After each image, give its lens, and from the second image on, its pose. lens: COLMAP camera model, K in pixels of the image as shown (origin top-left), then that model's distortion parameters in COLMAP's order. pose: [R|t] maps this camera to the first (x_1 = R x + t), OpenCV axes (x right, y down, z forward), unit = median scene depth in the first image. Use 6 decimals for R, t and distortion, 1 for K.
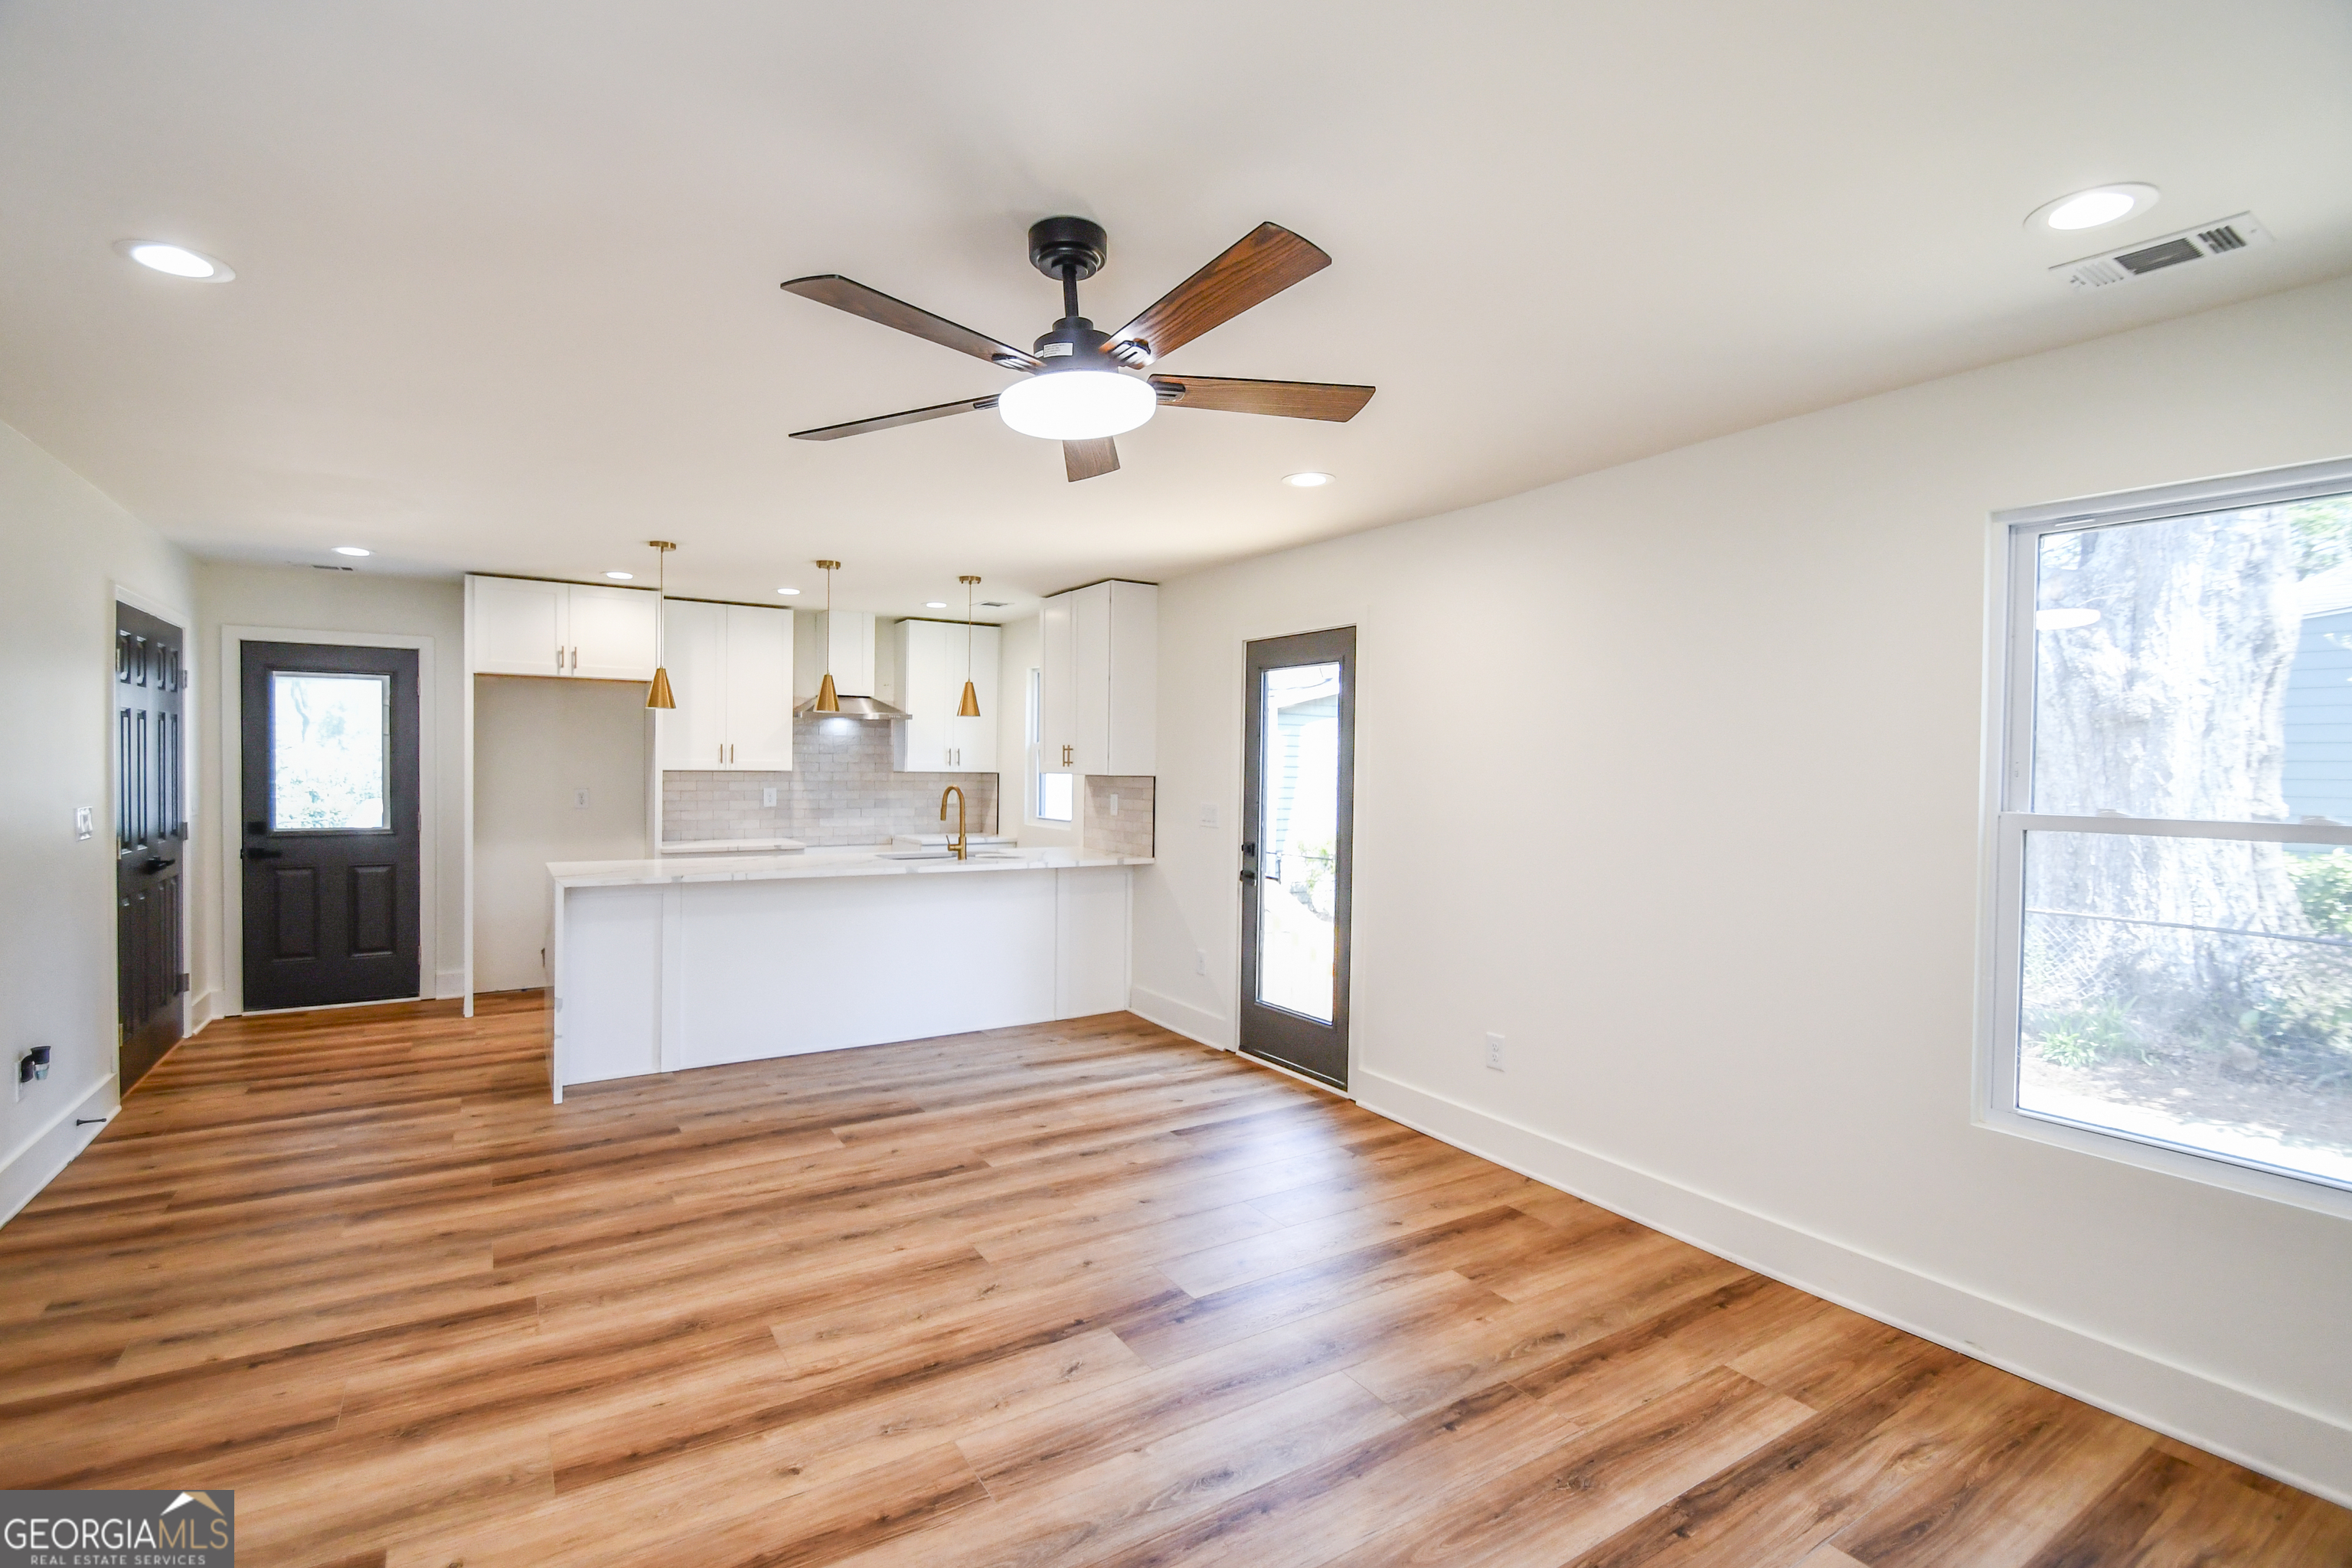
lens RADIAL K [[1101.3, 0, 1244.9], [0, 1101.3, 782.2], [0, 0, 1]] dist [0.021579, -0.022665]
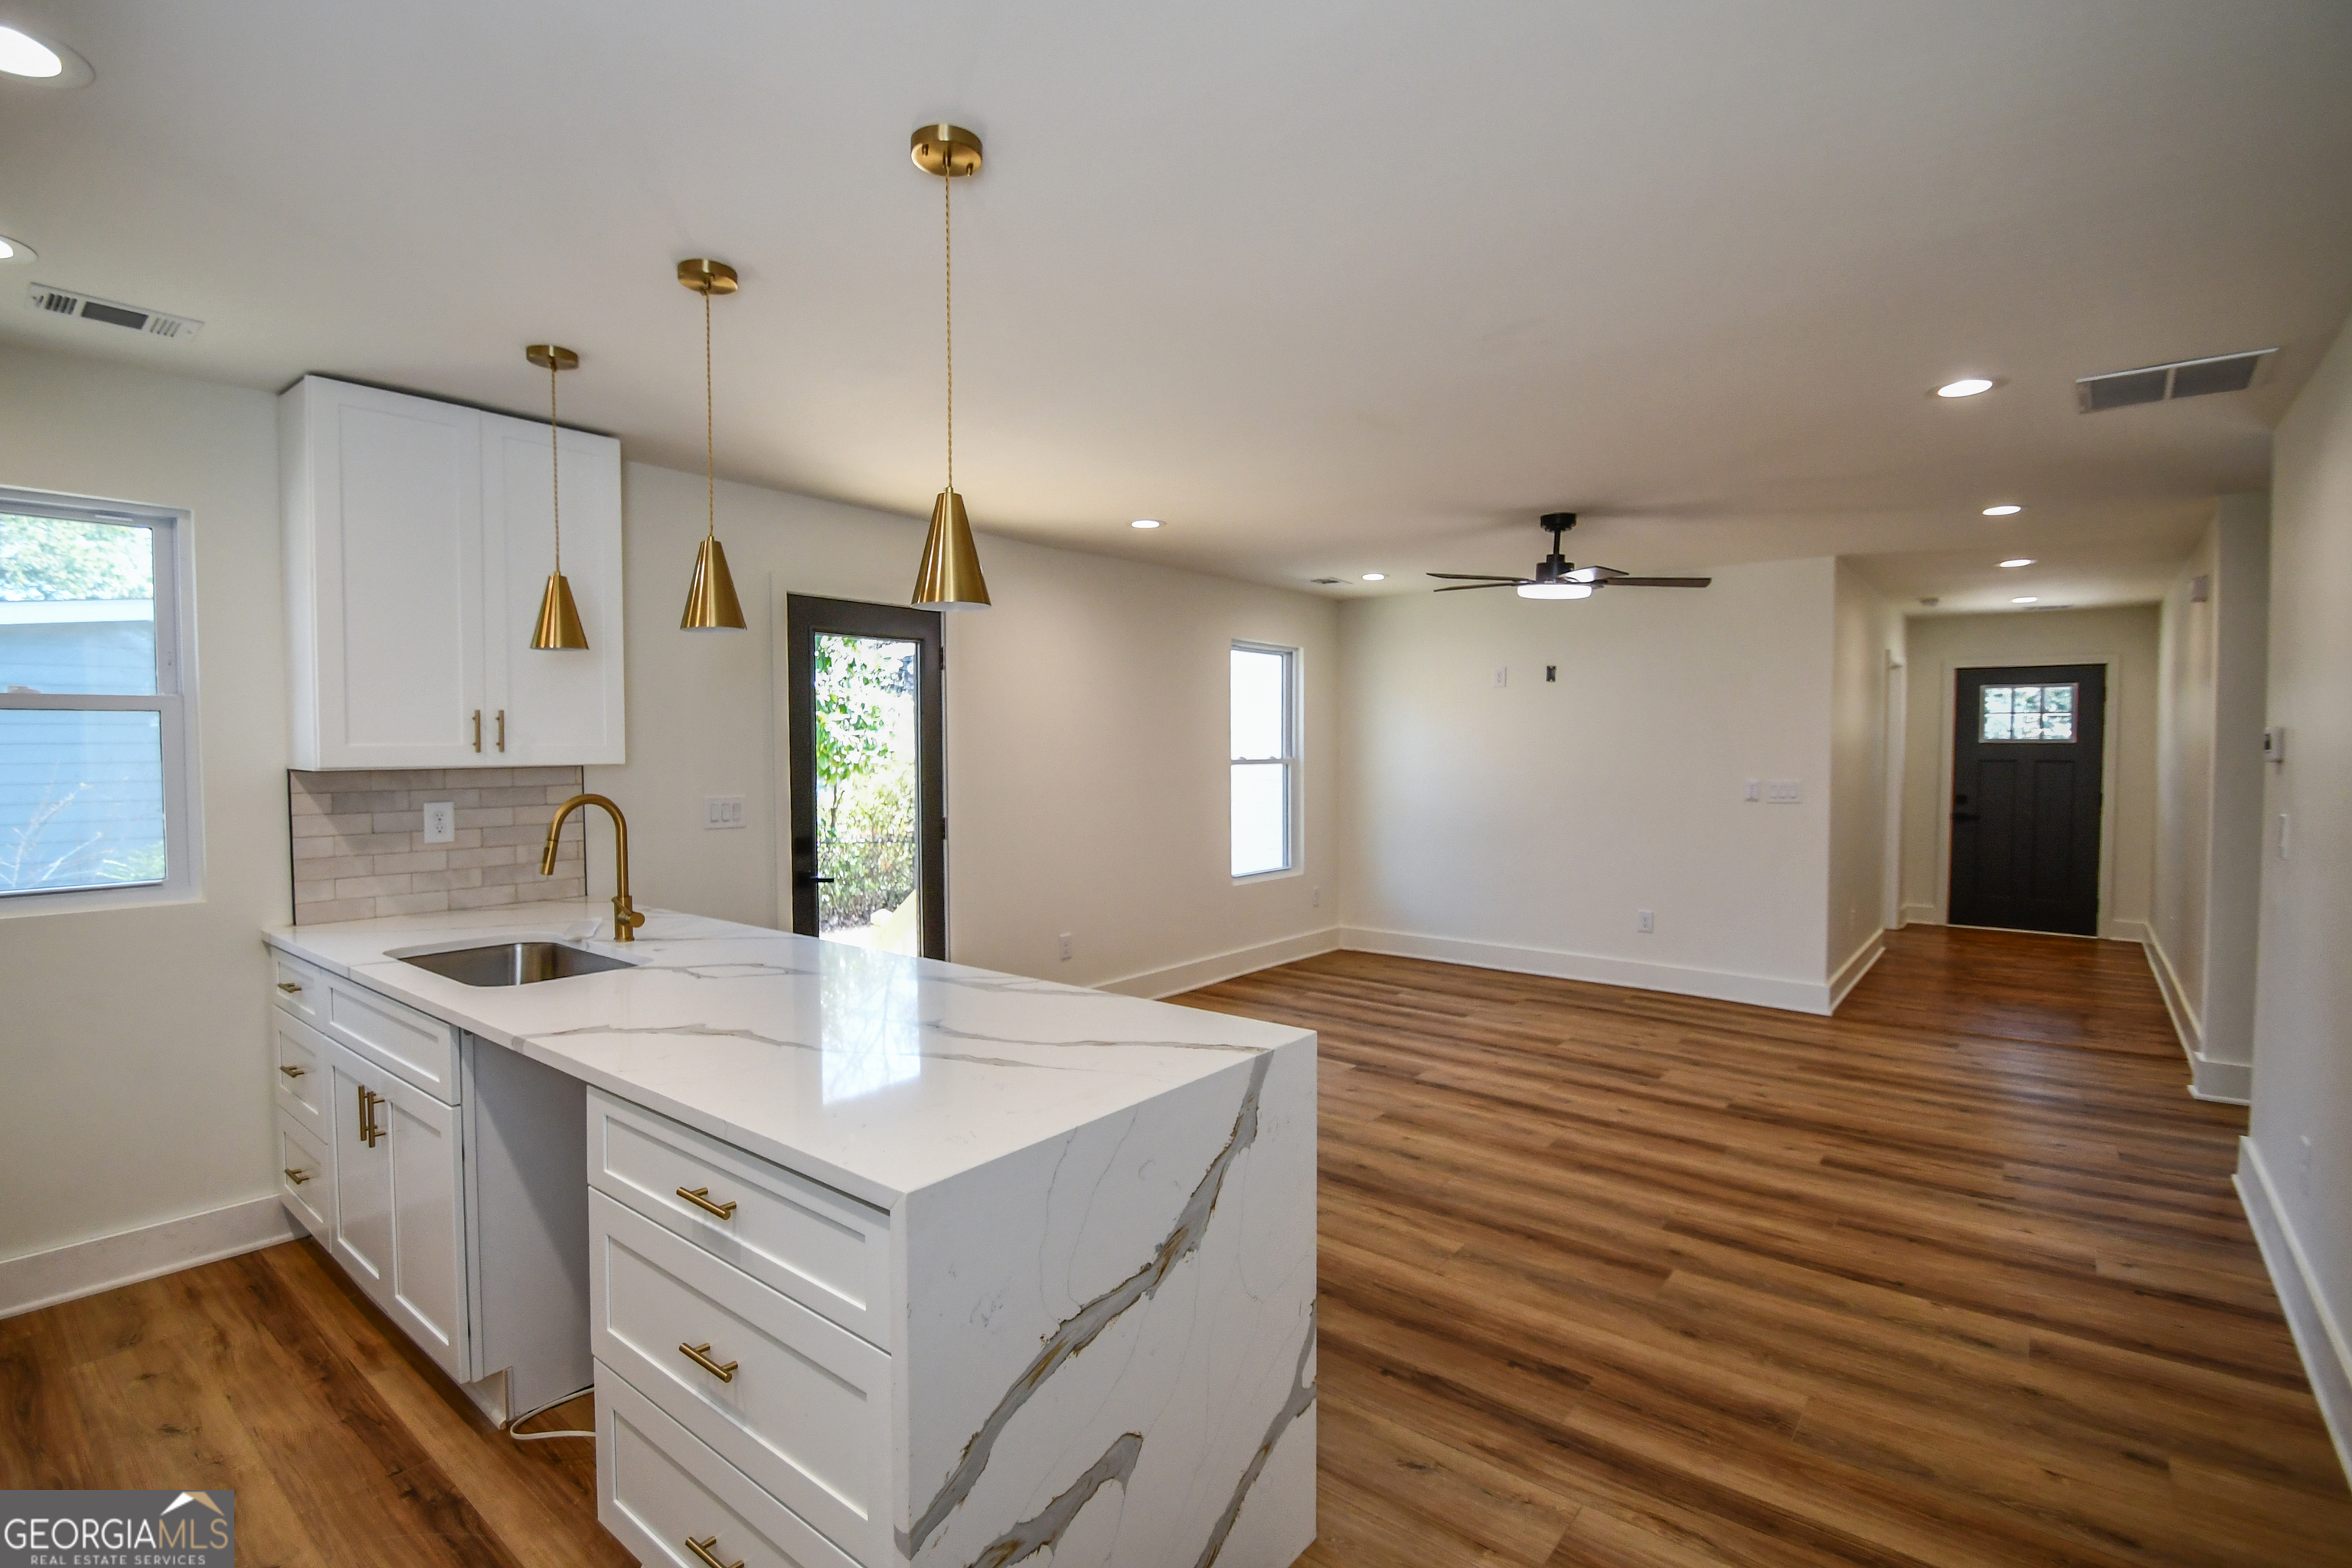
lens RADIAL K [[1291.7, 0, 948.3], [0, 1291.7, 785.9], [0, 0, 1]] dist [0.000080, -0.000932]
pose [[-0.246774, -0.043922, 0.968077, -1.543834], [0.013638, 0.998716, 0.048789, -0.047983], [-0.968977, 0.025243, -0.245858, 1.816378]]
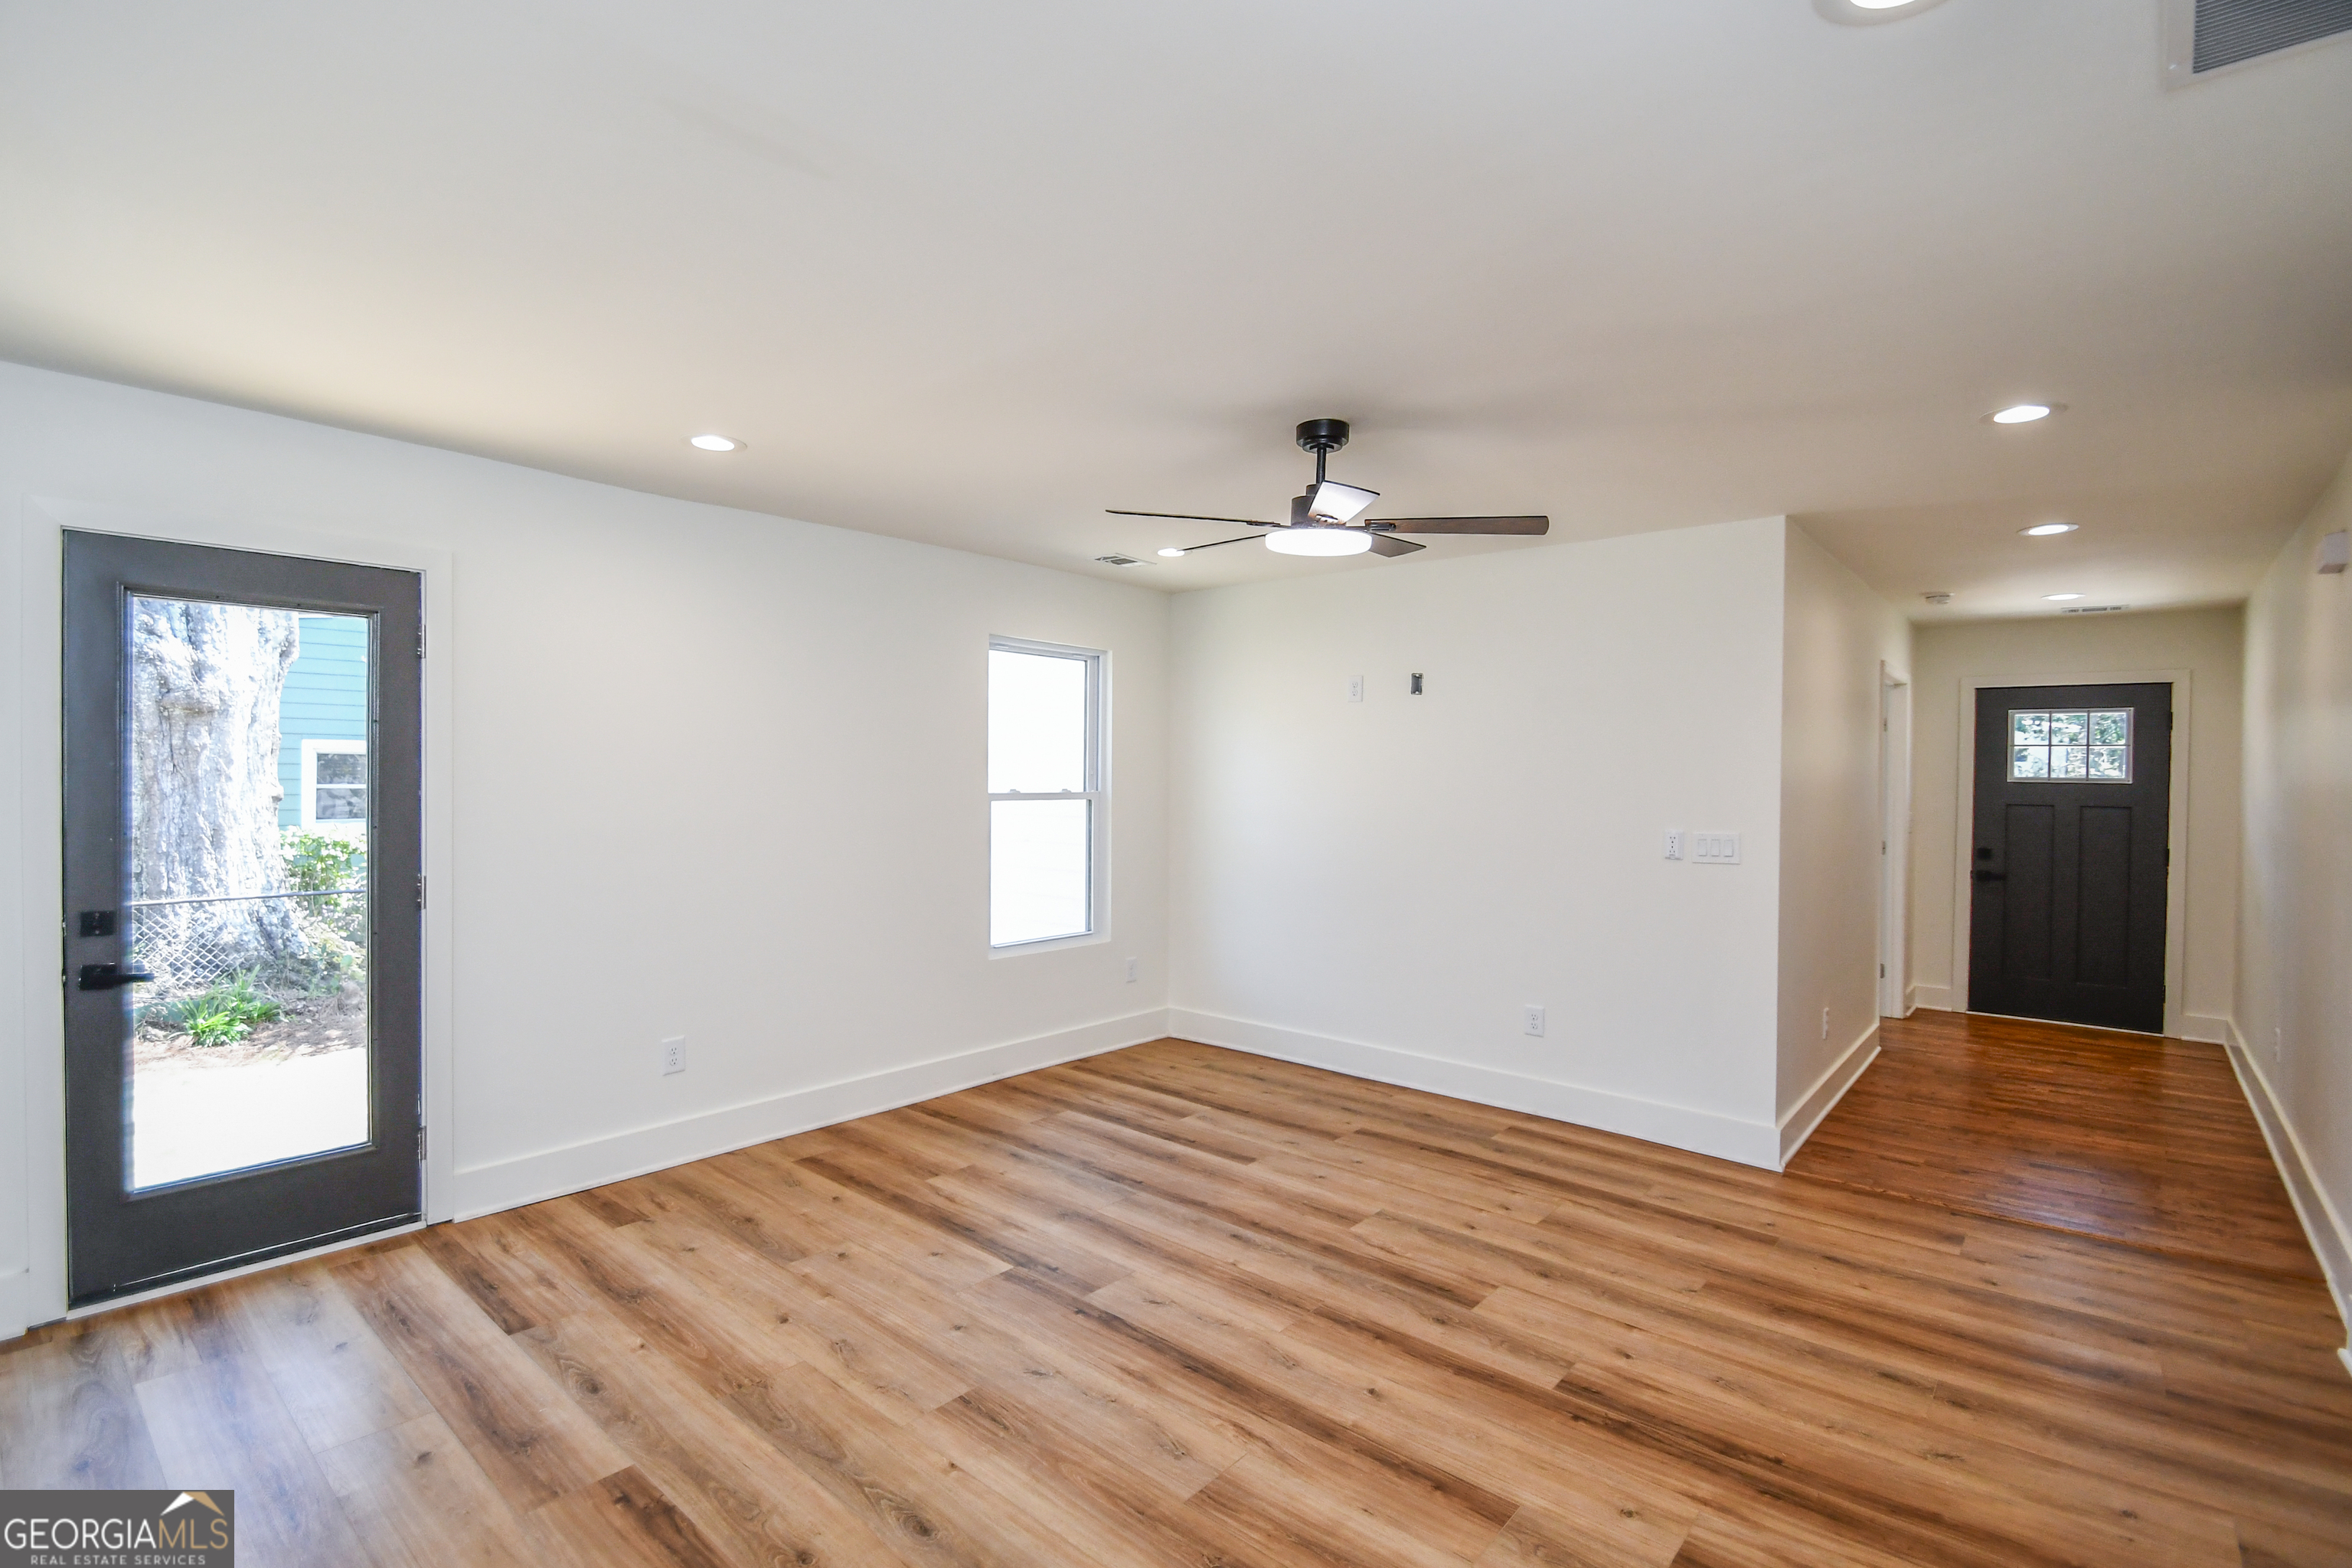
lens RADIAL K [[1210.6, 0, 986.6], [0, 1210.6, 778.6], [0, 0, 1]] dist [-0.001713, -0.002196]
pose [[-0.211052, -0.022524, 0.977215, -1.047063], [0.002823, 0.999716, 0.023653, -0.034556], [-0.977471, 0.007751, -0.210928, 1.122541]]
